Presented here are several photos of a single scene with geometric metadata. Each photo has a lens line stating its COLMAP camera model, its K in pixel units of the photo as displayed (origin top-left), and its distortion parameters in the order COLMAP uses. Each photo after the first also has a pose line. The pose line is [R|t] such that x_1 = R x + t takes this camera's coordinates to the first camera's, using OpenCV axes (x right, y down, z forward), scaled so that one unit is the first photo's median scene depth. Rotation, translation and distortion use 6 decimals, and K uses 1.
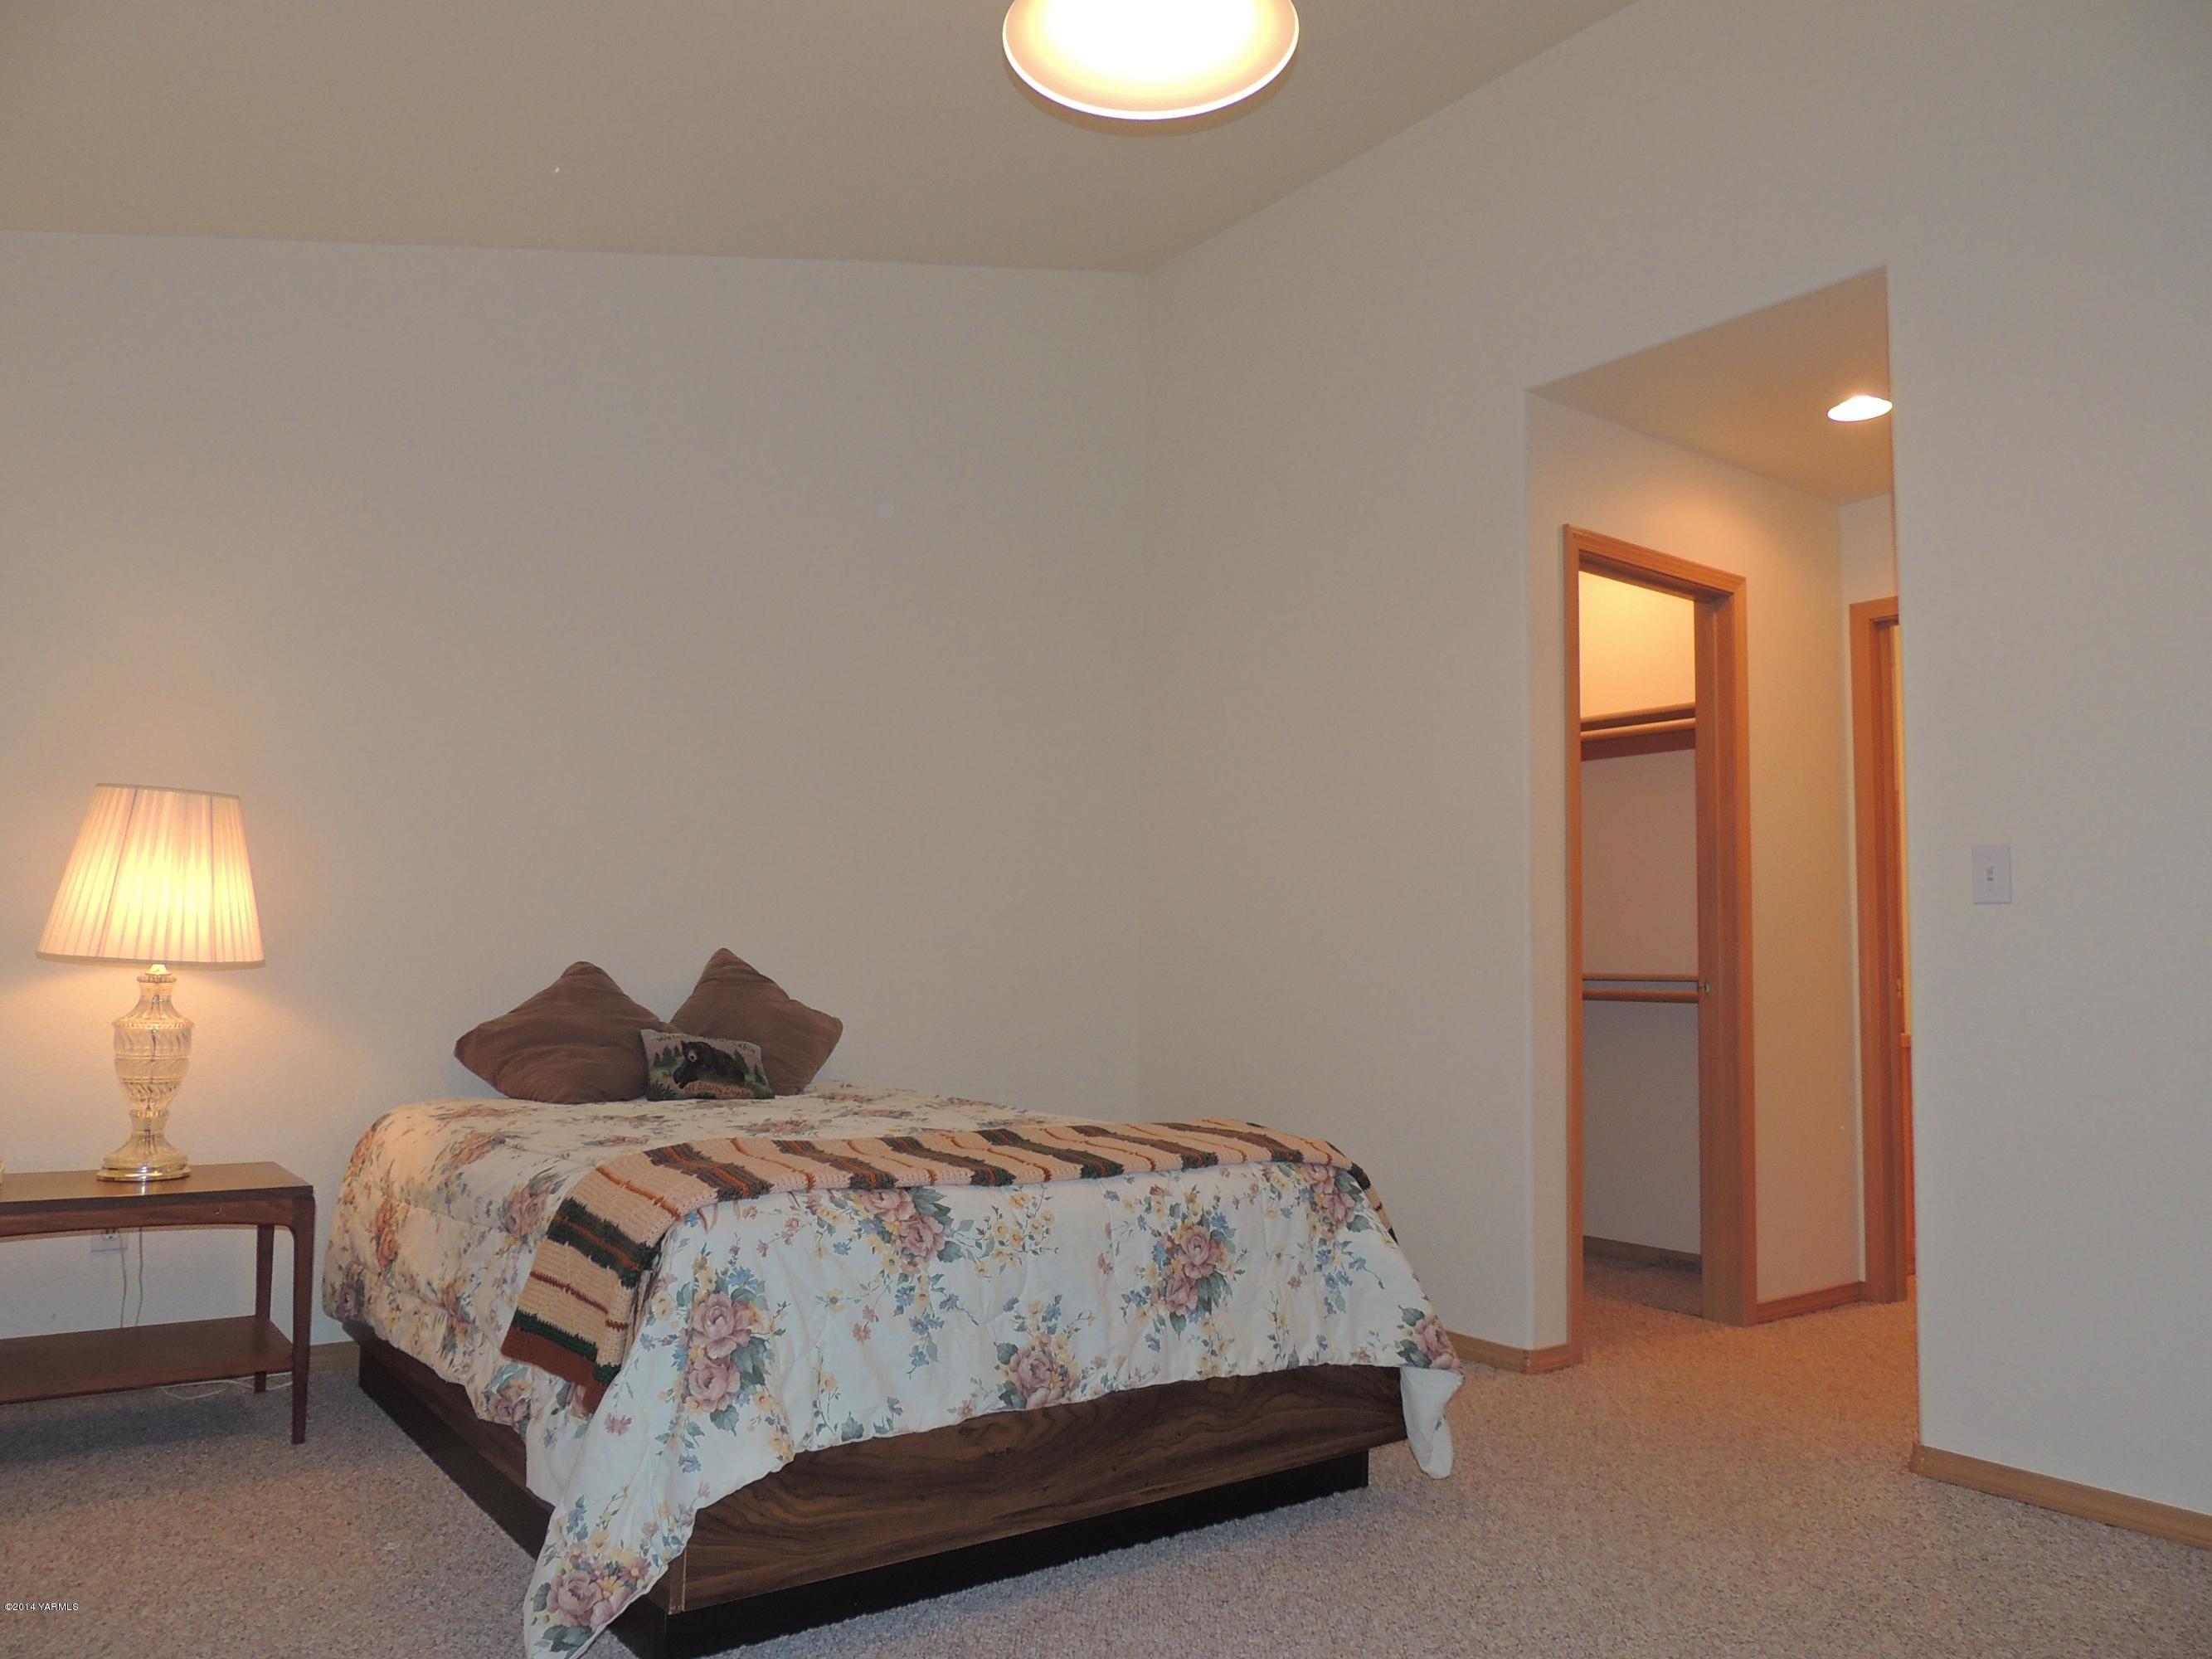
lens RADIAL K [[1583.8, 0, 1095.5], [0, 1583.8, 824.8], [0, 0, 1]] dist [-0.019580, 0.005913]
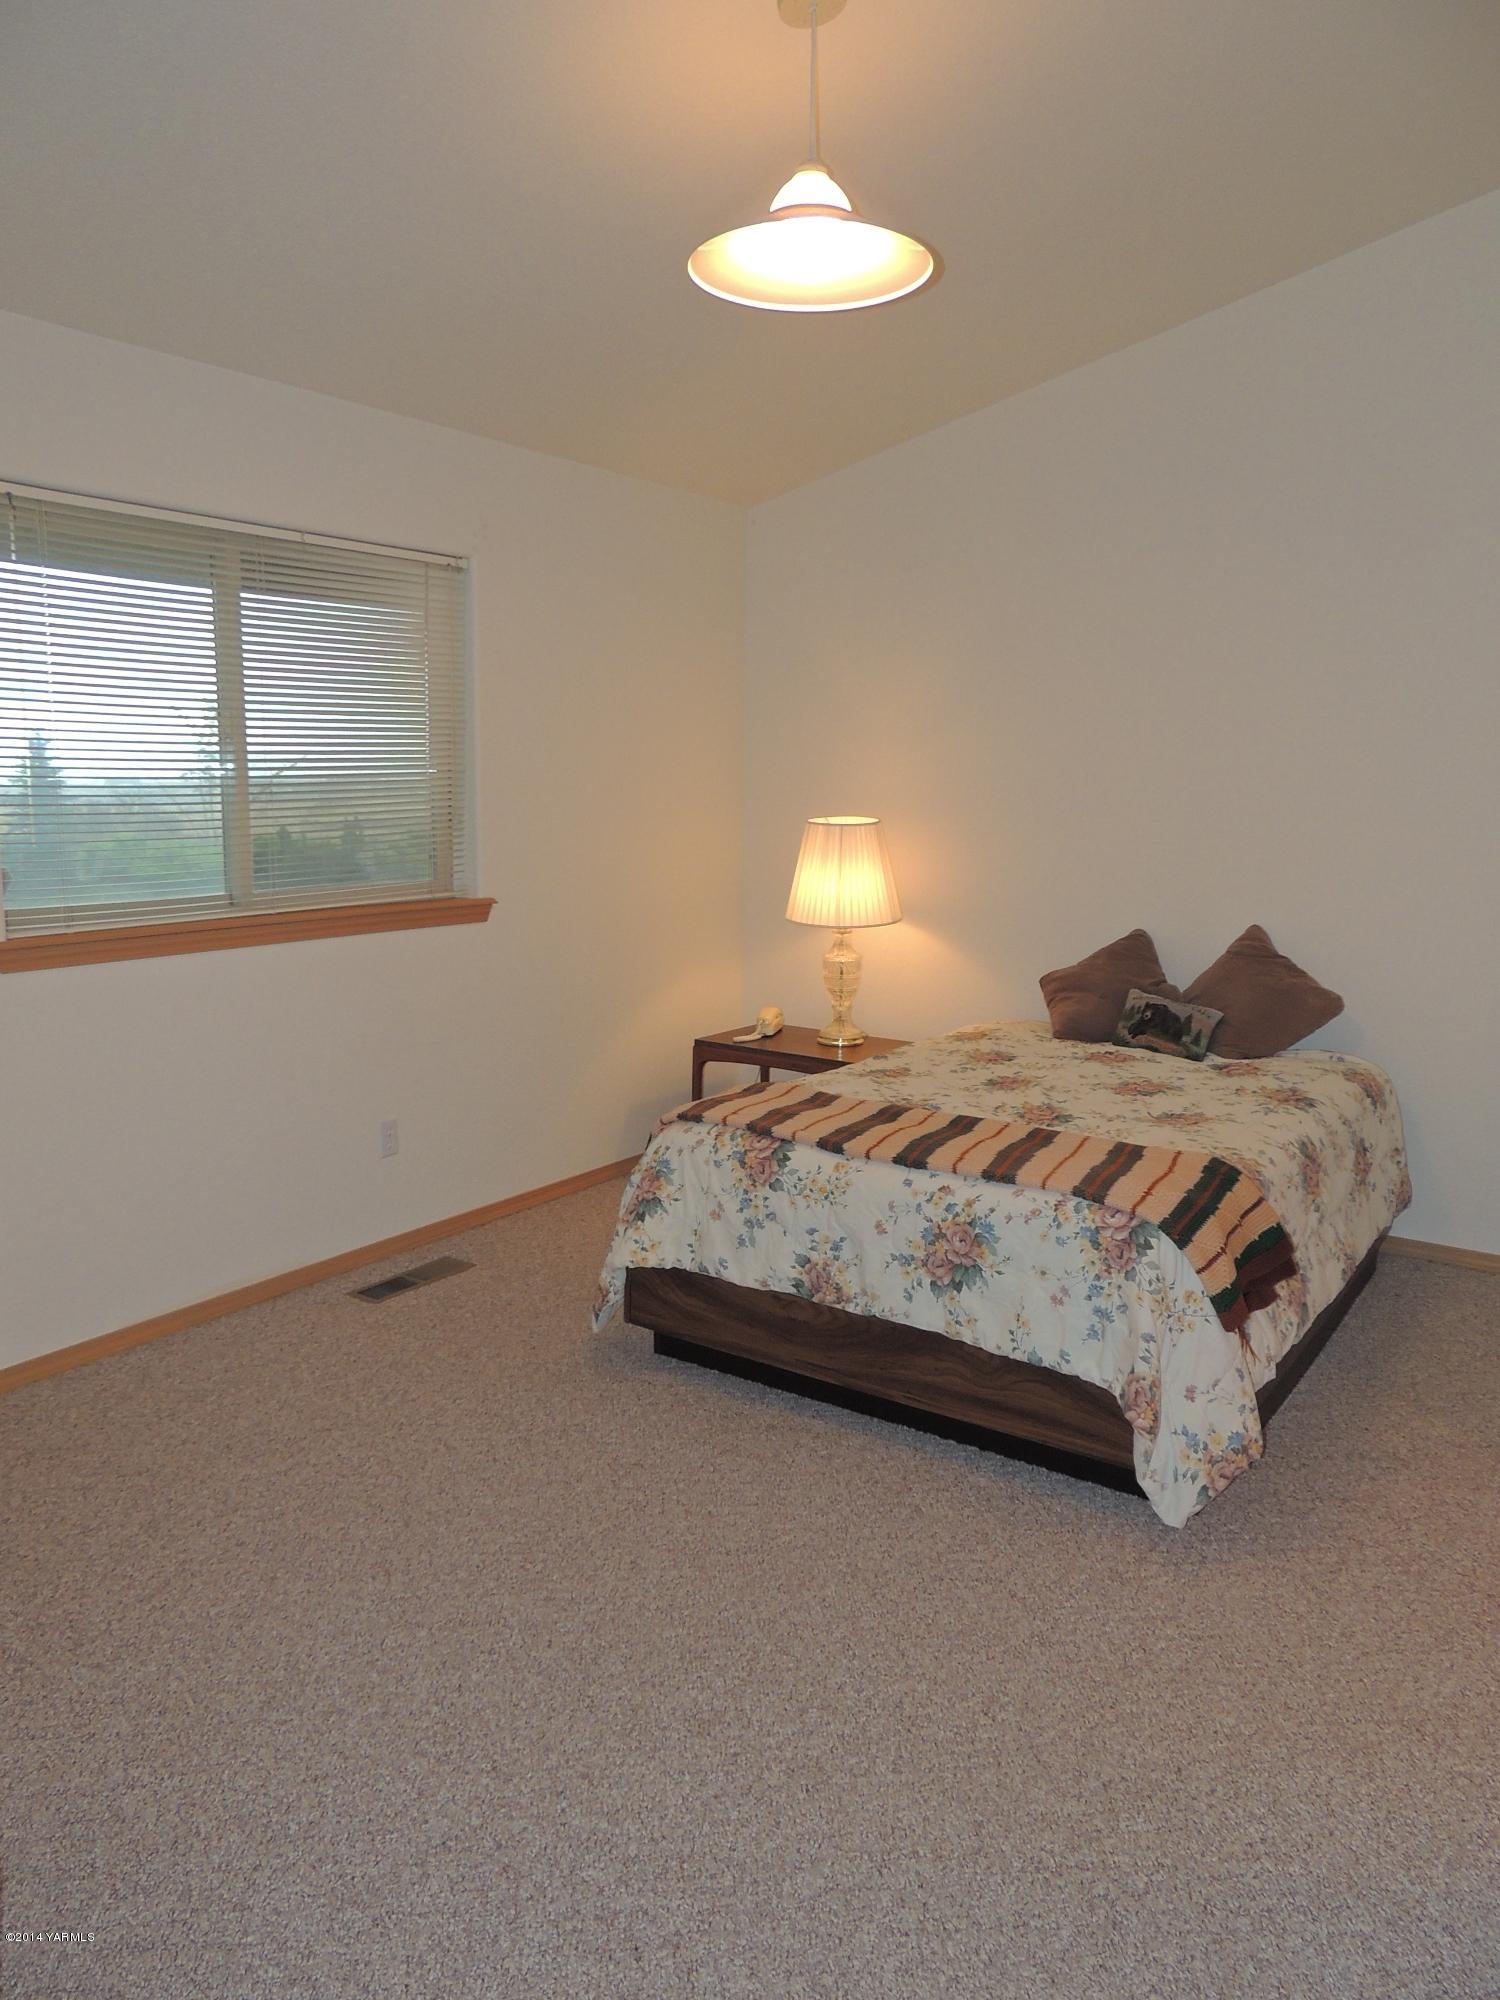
lens RADIAL K [[1432.0, 0, 741.0], [0, 1432.0, 1008.6], [0, 0, 1]] dist [-0.019580, 0.005913]
pose [[0.315607, 0.143482, -0.937979, 1.056730], [0.082670, 0.980585, 0.177816, -0.131780], [0.945282, -0.133663, 0.297618, 0.523119]]
